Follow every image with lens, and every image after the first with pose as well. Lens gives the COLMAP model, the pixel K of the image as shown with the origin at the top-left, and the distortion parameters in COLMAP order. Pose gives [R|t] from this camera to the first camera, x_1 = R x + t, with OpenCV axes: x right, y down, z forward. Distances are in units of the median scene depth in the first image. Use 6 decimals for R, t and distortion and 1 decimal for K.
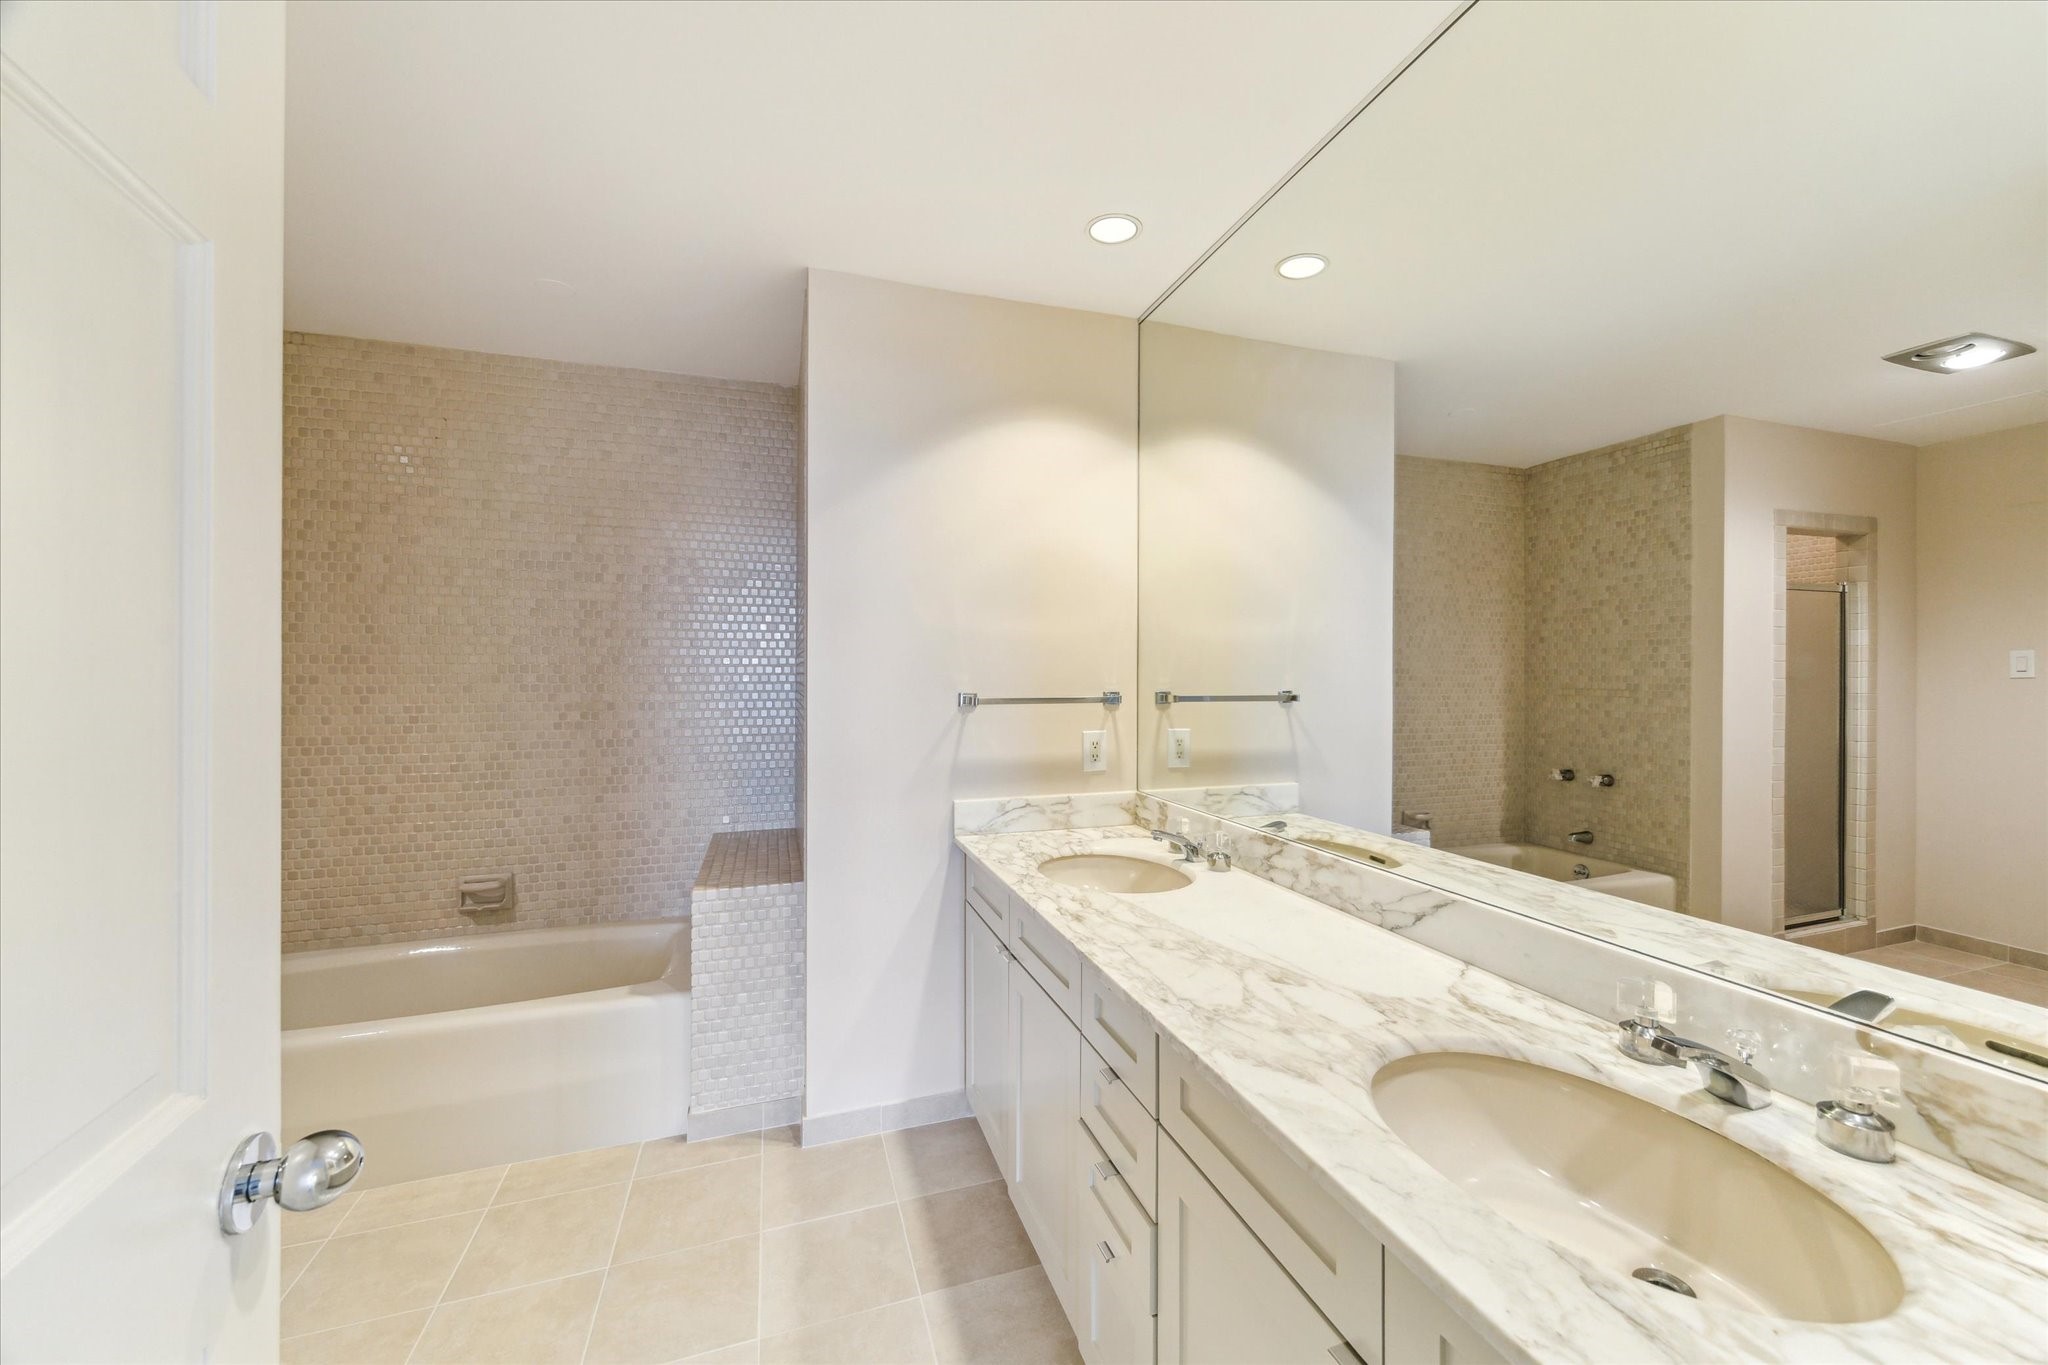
lens RADIAL K [[780.6, 0, 1030.9], [0, 780.6, 672.4], [0, 0, 1]] dist [-0.002667, -0.000109]
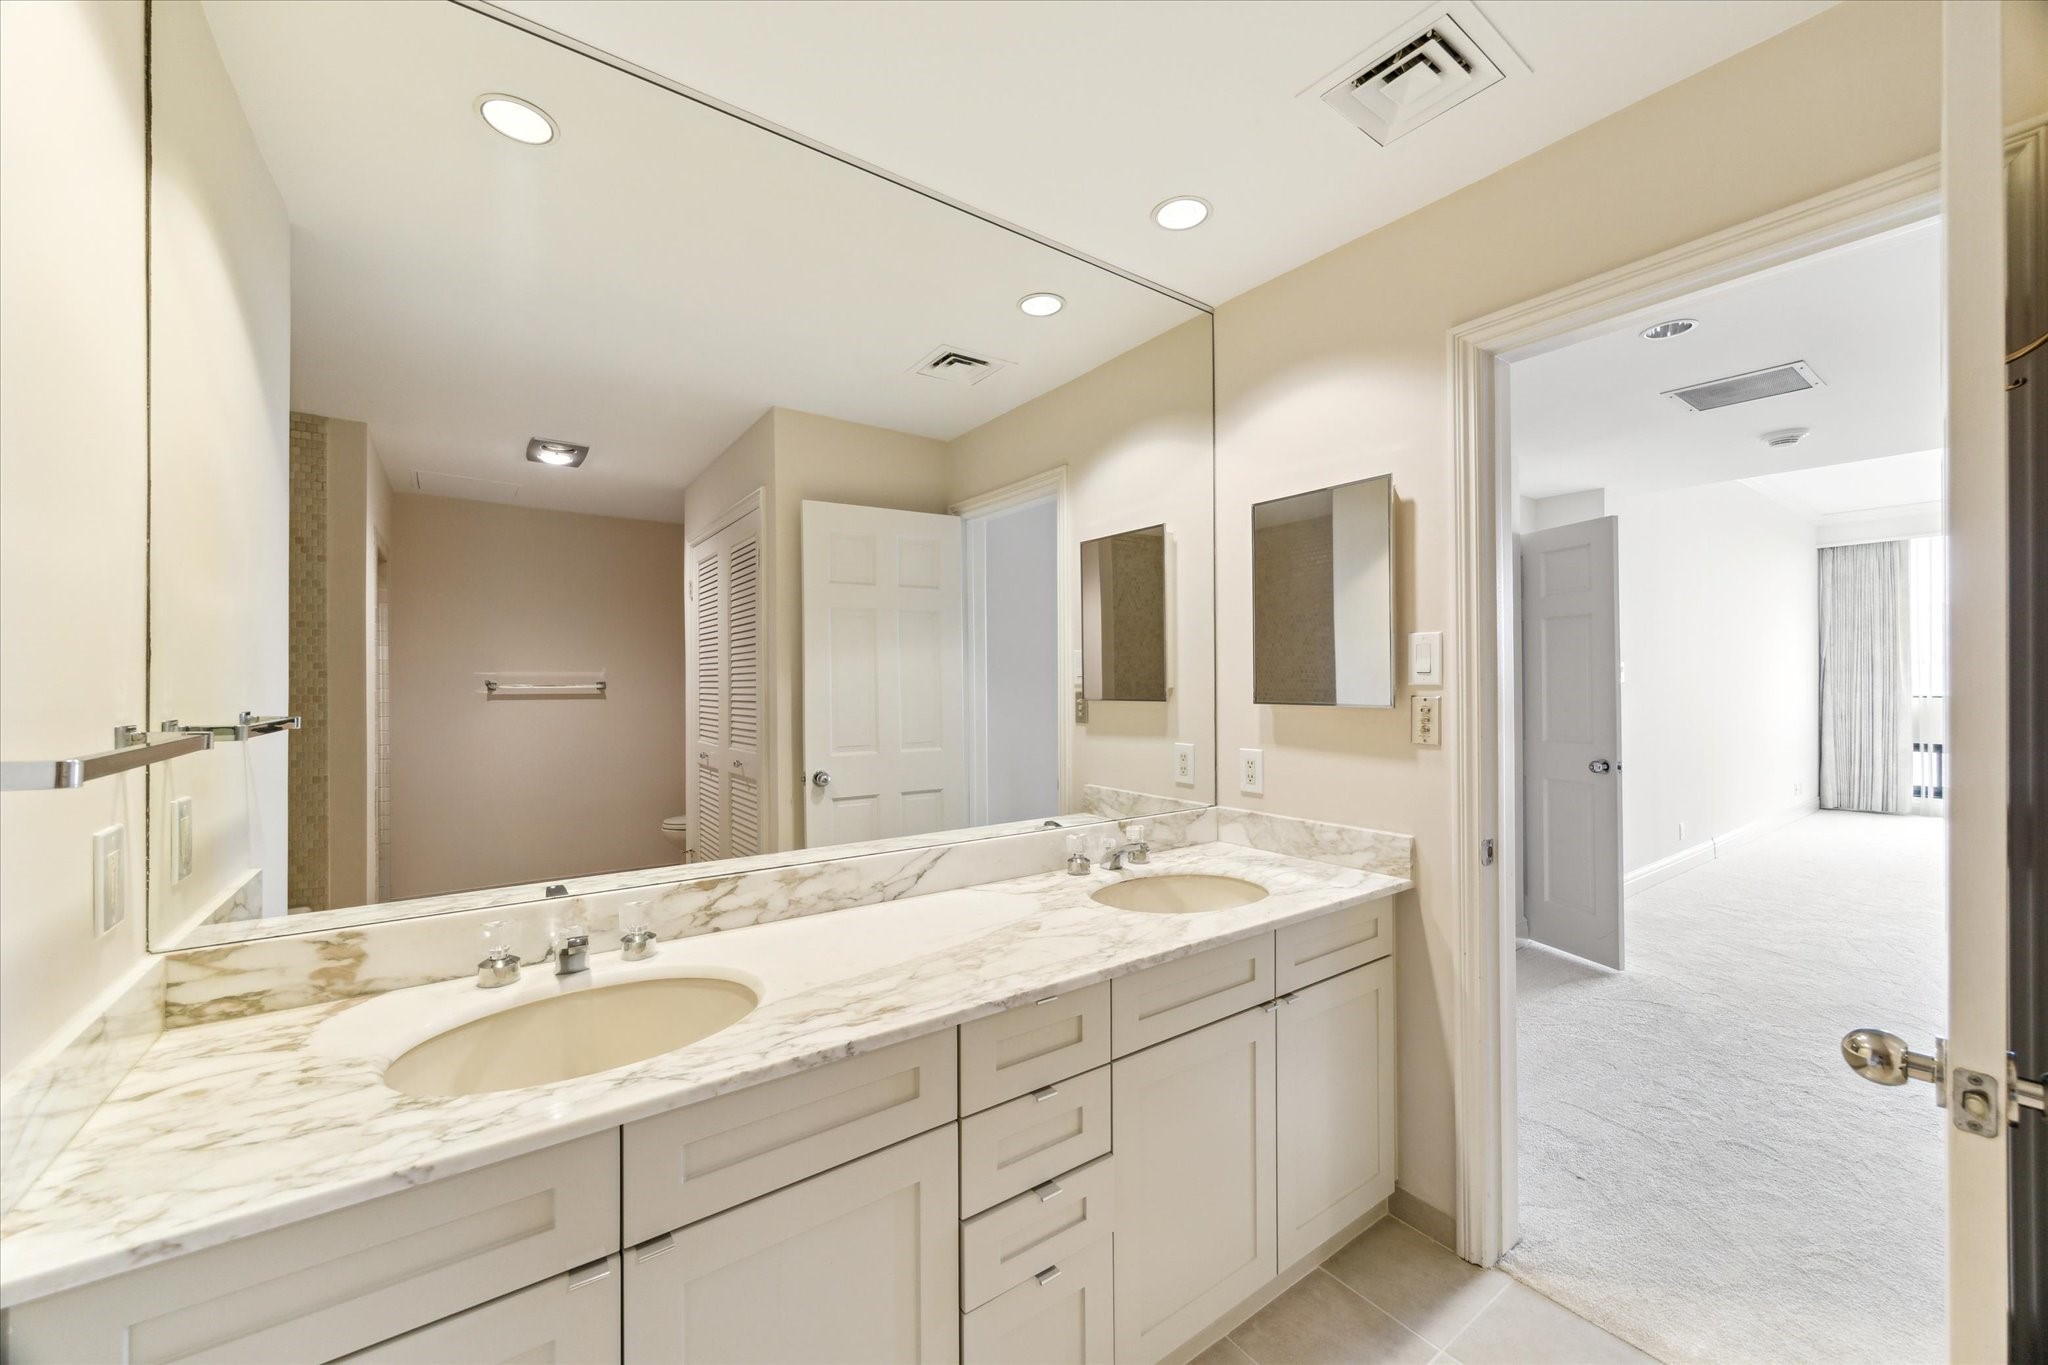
lens RADIAL K [[780.6, 0, 1027.1], [0, 780.6, 690.2], [0, 0, 1]] dist [-0.002667, -0.000109]
pose [[-0.305493, -0.005195, 0.952180, -0.721191], [-0.003141, 0.999985, 0.004448, 0.006459], [-0.952189, -0.001632, -0.305505, 1.157661]]
